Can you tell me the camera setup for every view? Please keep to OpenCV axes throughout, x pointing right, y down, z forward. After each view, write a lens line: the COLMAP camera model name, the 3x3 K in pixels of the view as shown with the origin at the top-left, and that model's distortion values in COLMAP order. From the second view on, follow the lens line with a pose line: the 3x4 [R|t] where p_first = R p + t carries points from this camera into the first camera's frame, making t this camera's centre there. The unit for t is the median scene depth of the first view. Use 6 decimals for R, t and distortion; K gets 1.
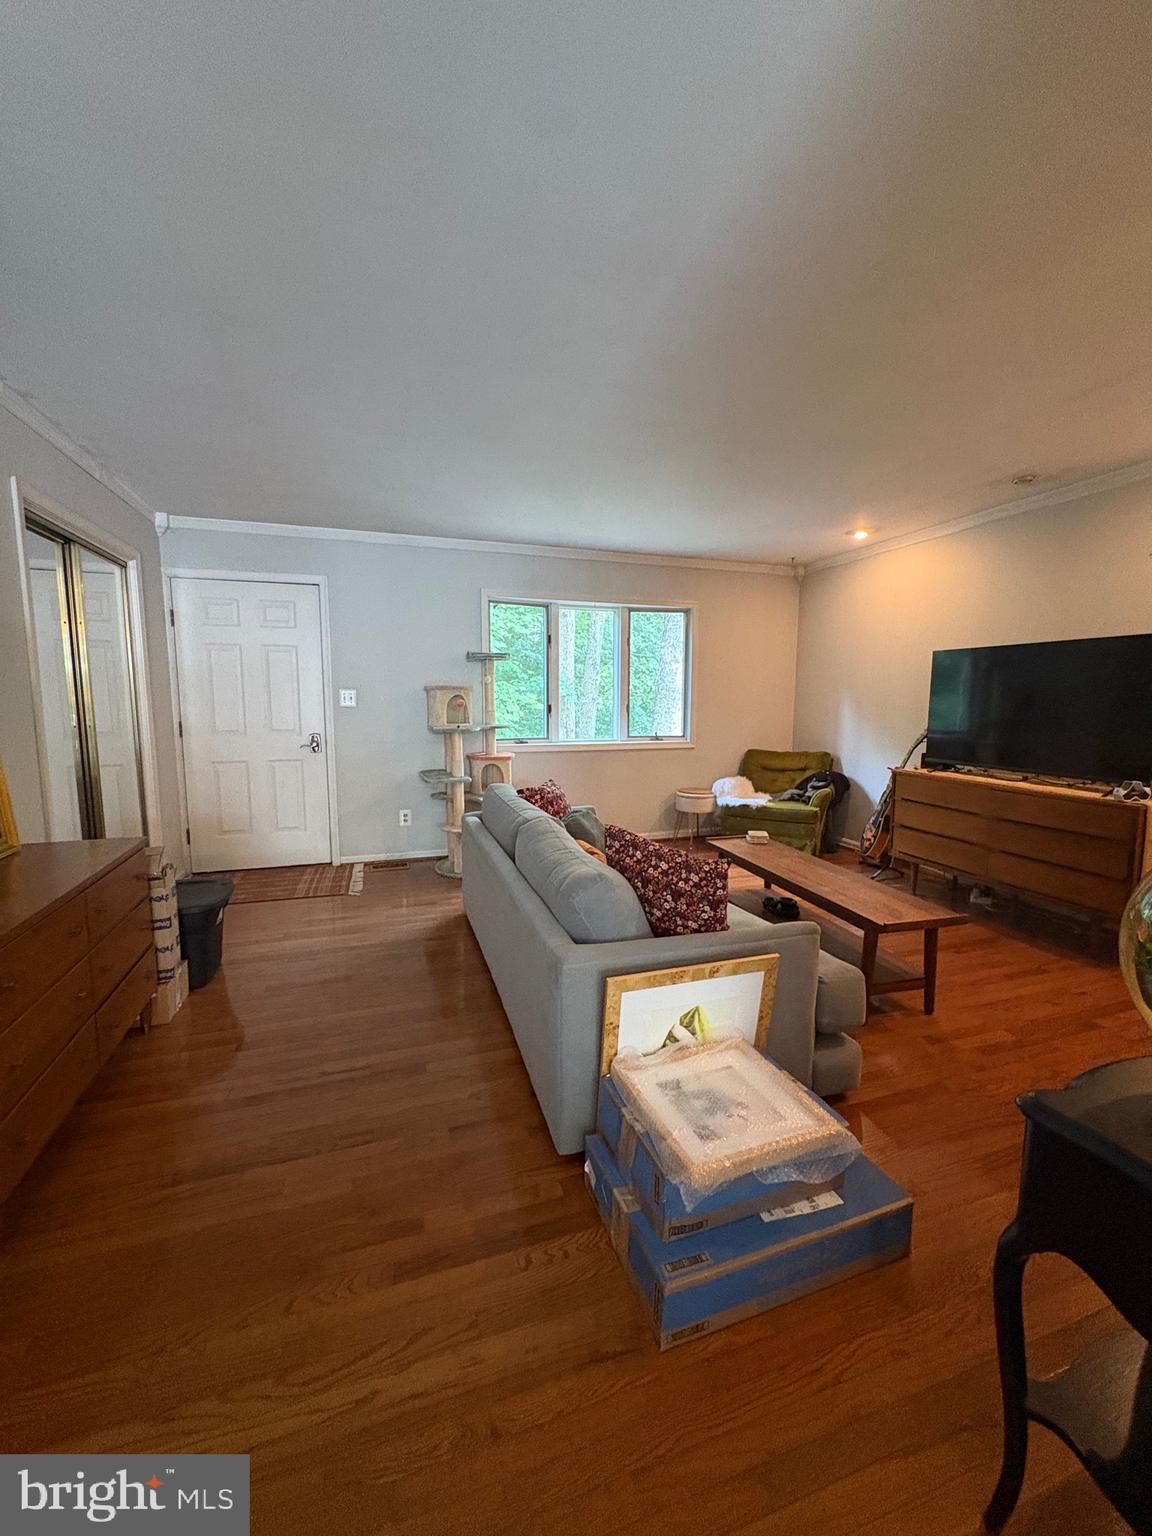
lens RADIAL K [[608.7, 0, 576.7], [0, 608.7, 765.3], [0, 0, 1]] dist [0.000234, 0.000315]
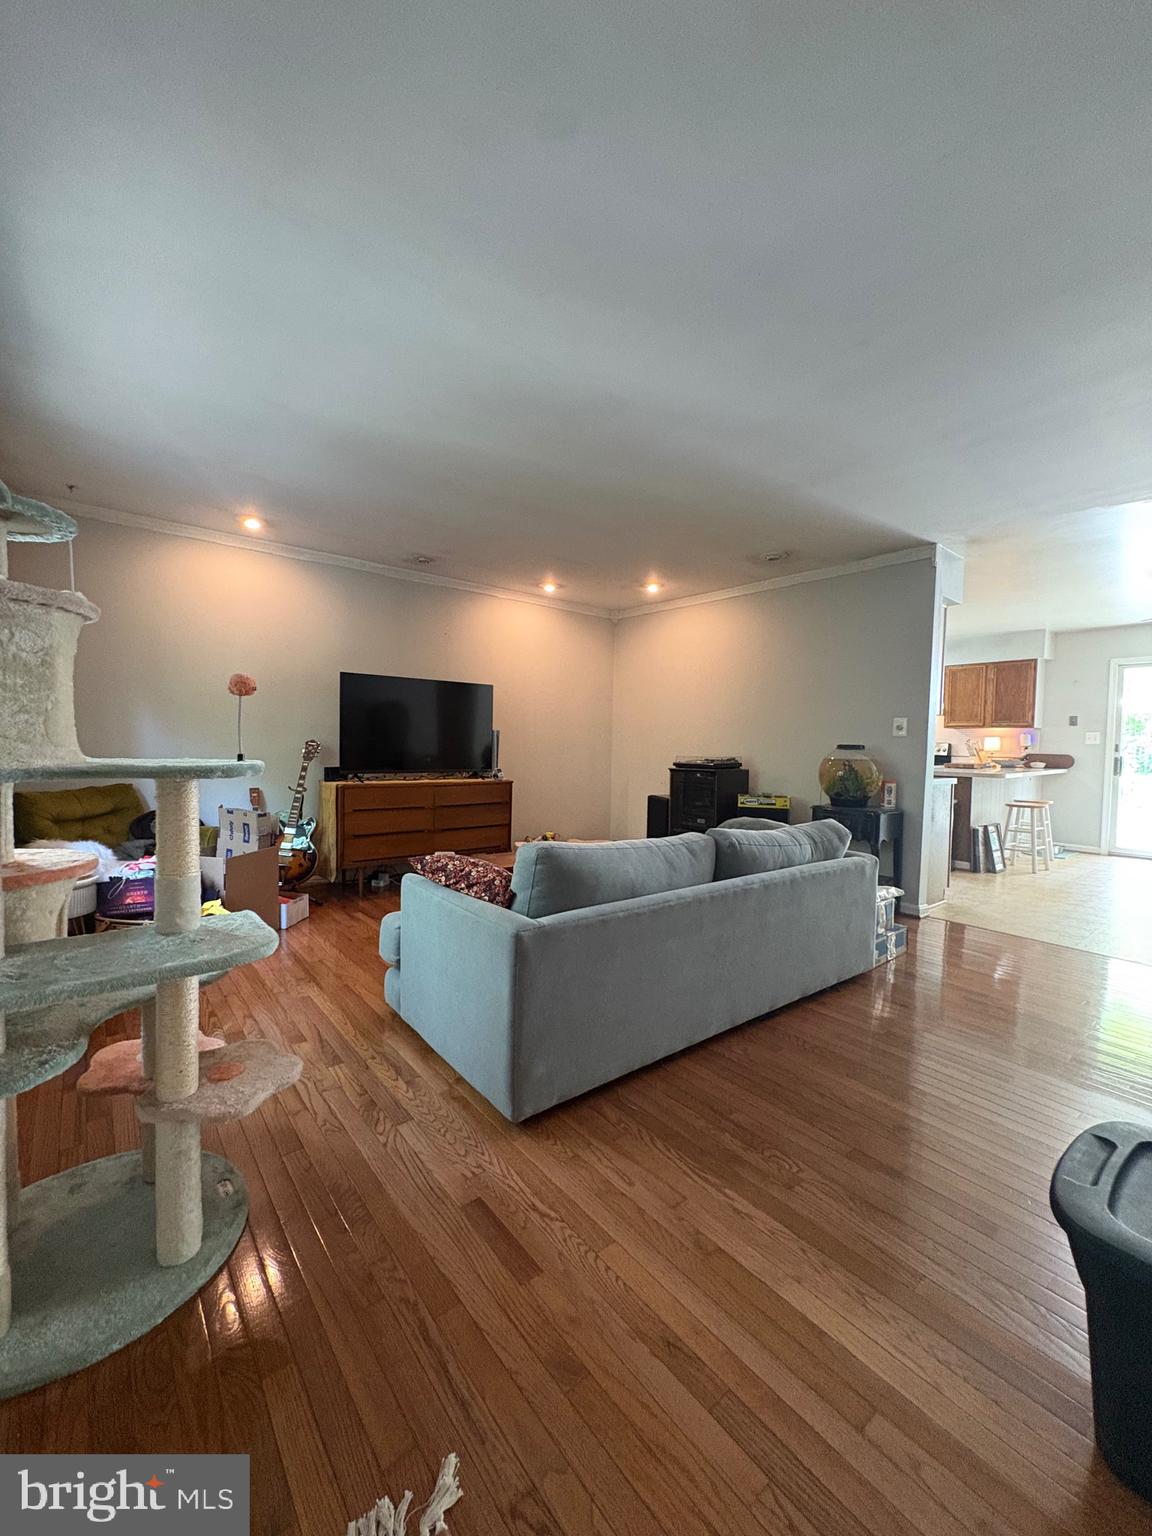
lens RADIAL K [[608.7, 0, 578.9], [0, 608.7, 765.5], [0, 0, 1]] dist [0.000234, 0.000315]
pose [[-0.357766, -0.043066, 0.932818, -0.623276], [0.083017, 0.993514, 0.077708, -0.076147], [-0.930114, 0.105241, -0.351870, 1.078028]]
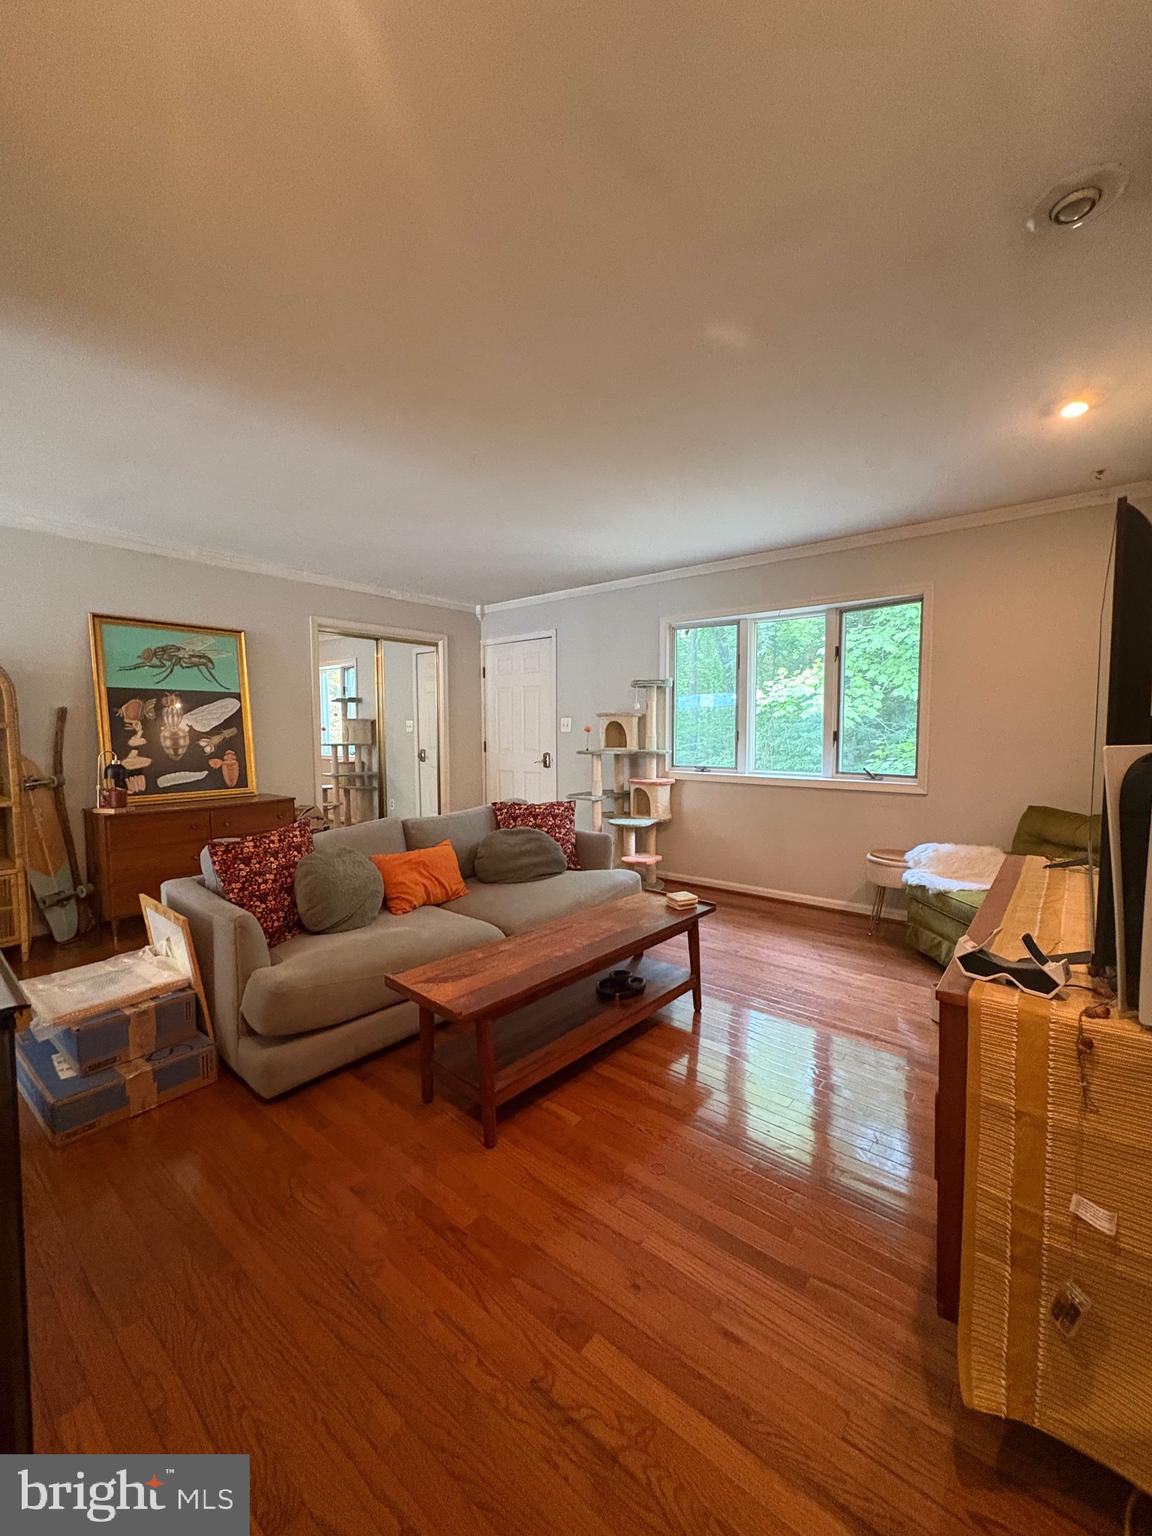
lens RADIAL K [[608.7, 0, 580.1], [0, 608.7, 769.1], [0, 0, 1]] dist [0.000234, 0.000315]
pose [[0.534807, 0.054222, -0.843233, 0.834564], [-0.091787, 0.995762, 0.005816, -0.038180], [0.839974, 0.074288, 0.537517, 0.453927]]
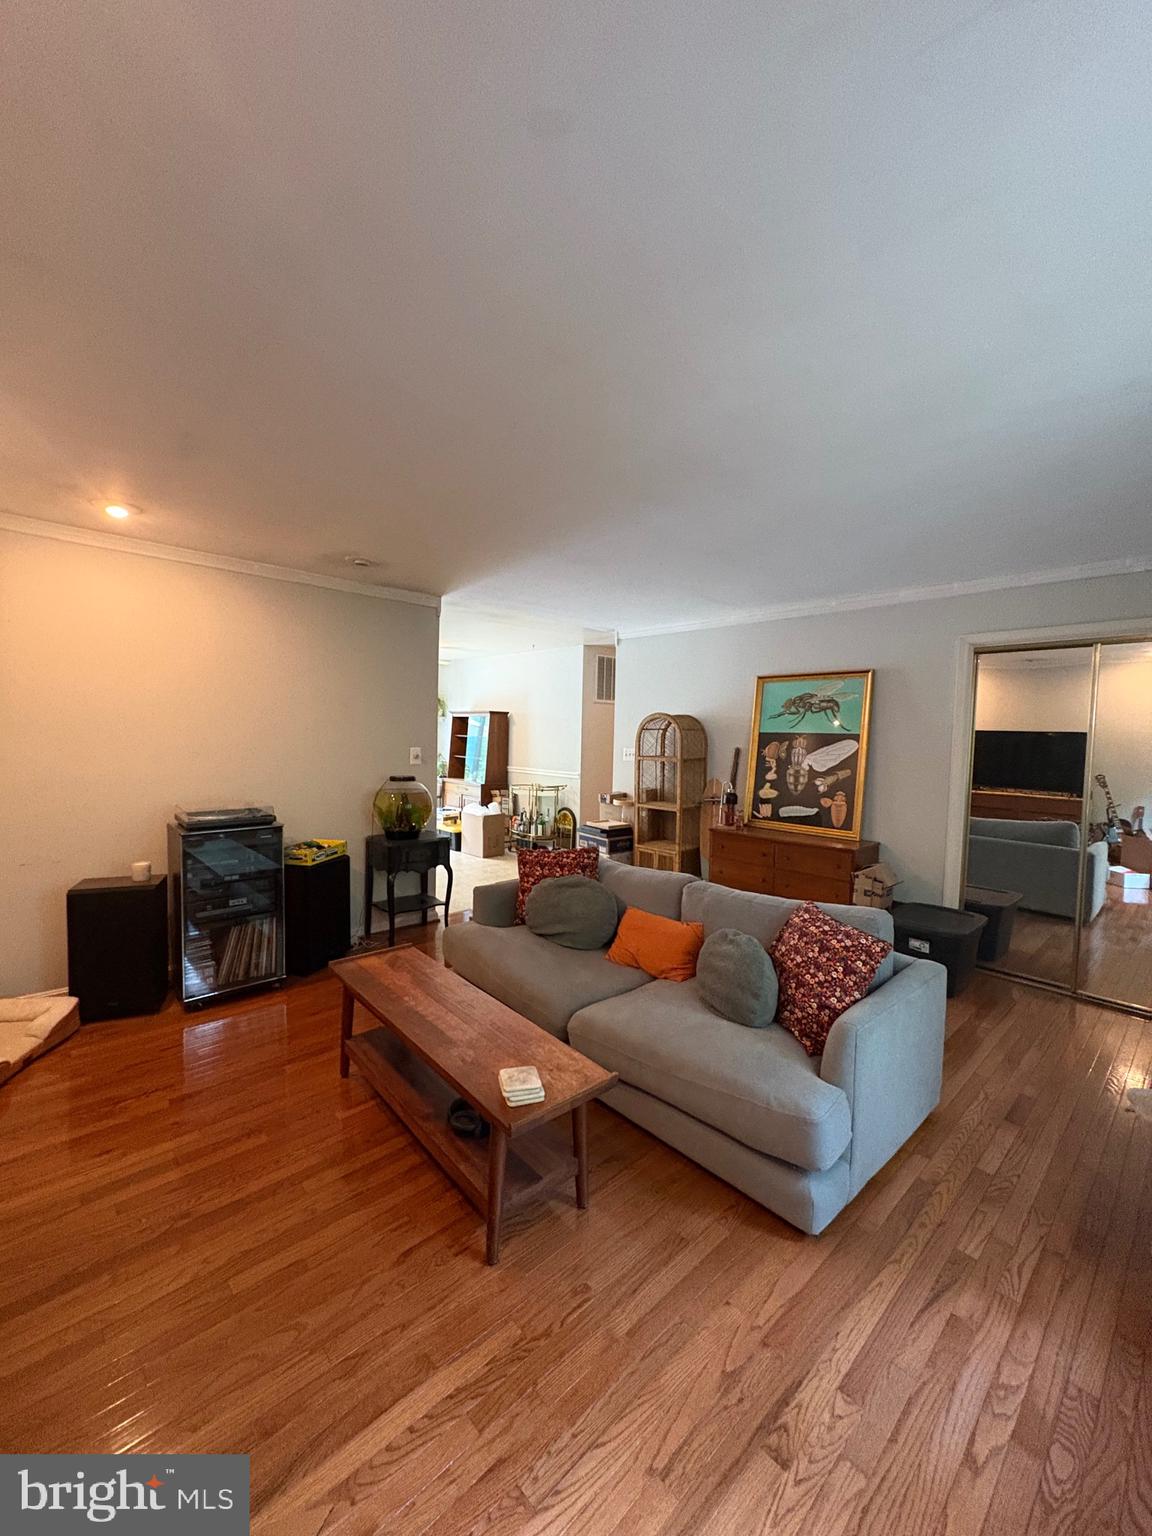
lens RADIAL K [[608.7, 0, 568.4], [0, 608.7, 765.5], [0, 0, 1]] dist [0.000234, 0.000315]
pose [[-0.910890, 0.003357, -0.412635, 0.449960], [-0.067080, 0.985461, 0.156097, -0.204526], [0.407160, 0.169867, -0.897422, 1.353879]]
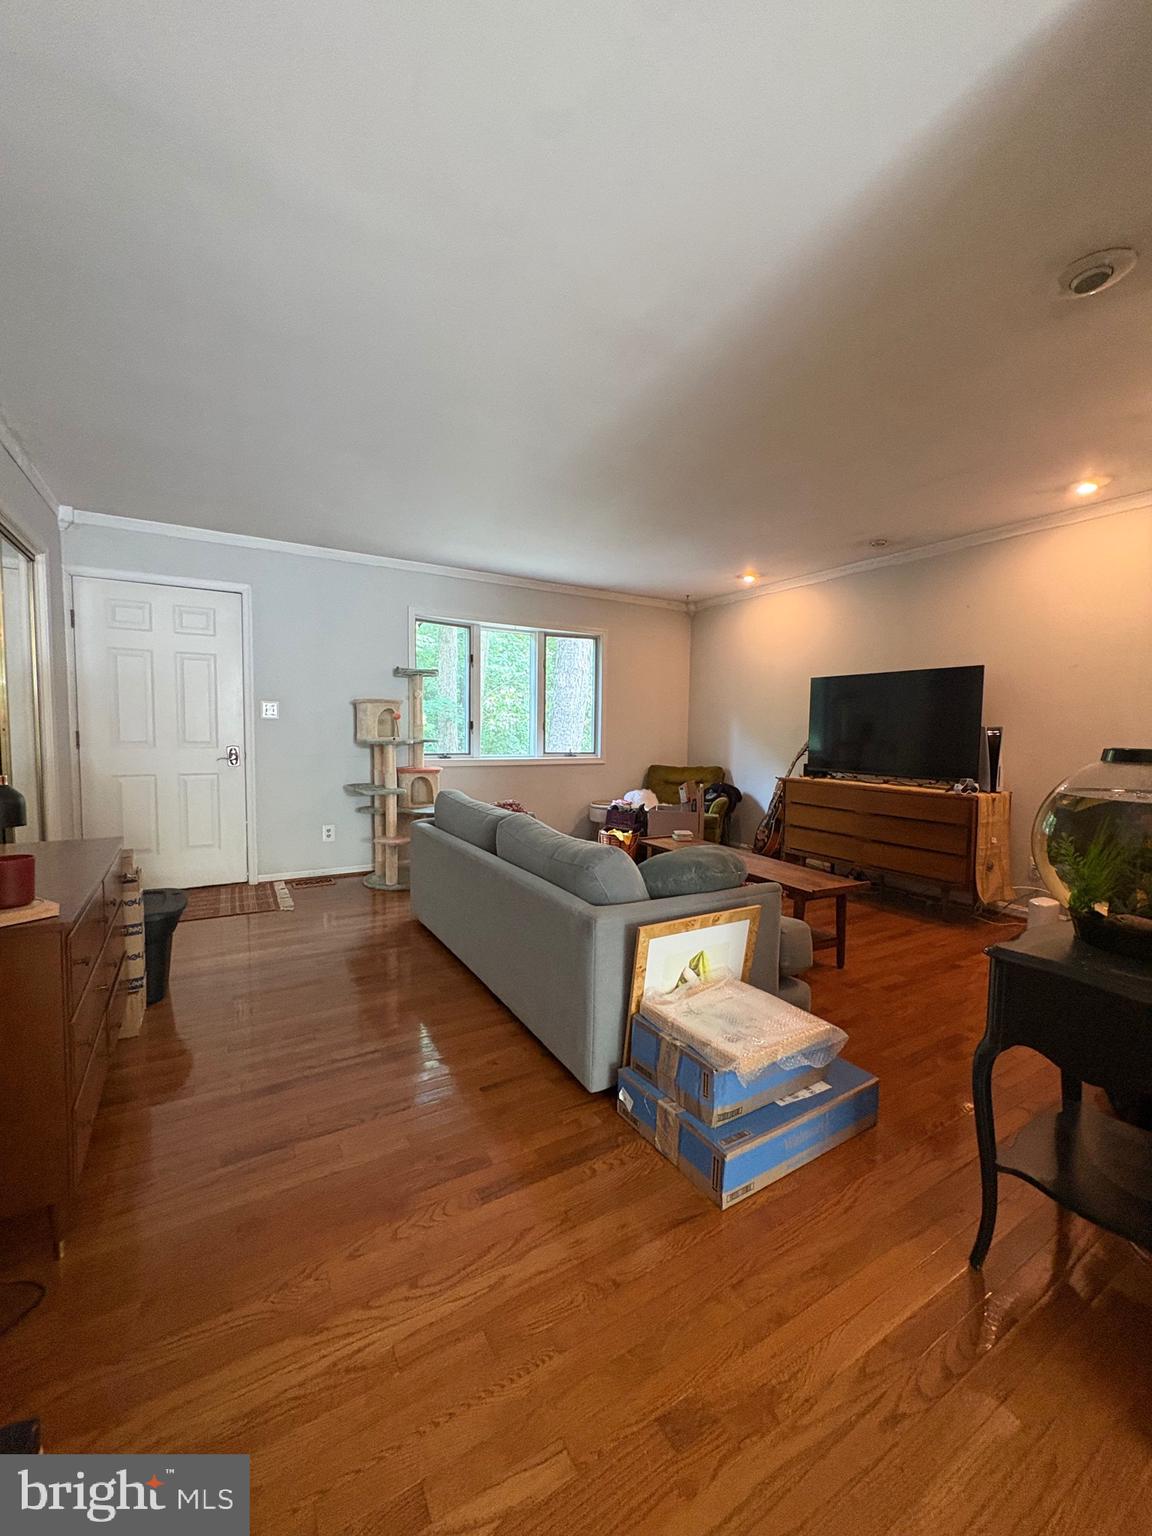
lens RADIAL K [[608.7, 0, 576.3], [0, 608.7, 764.4], [0, 0, 1]] dist [0.000234, 0.000315]
pose [[0.975652, -0.002231, 0.219314, -0.137561], [0.013270, 0.998717, -0.048875, 0.037384], [-0.218923, 0.050596, 0.974429, -0.060770]]
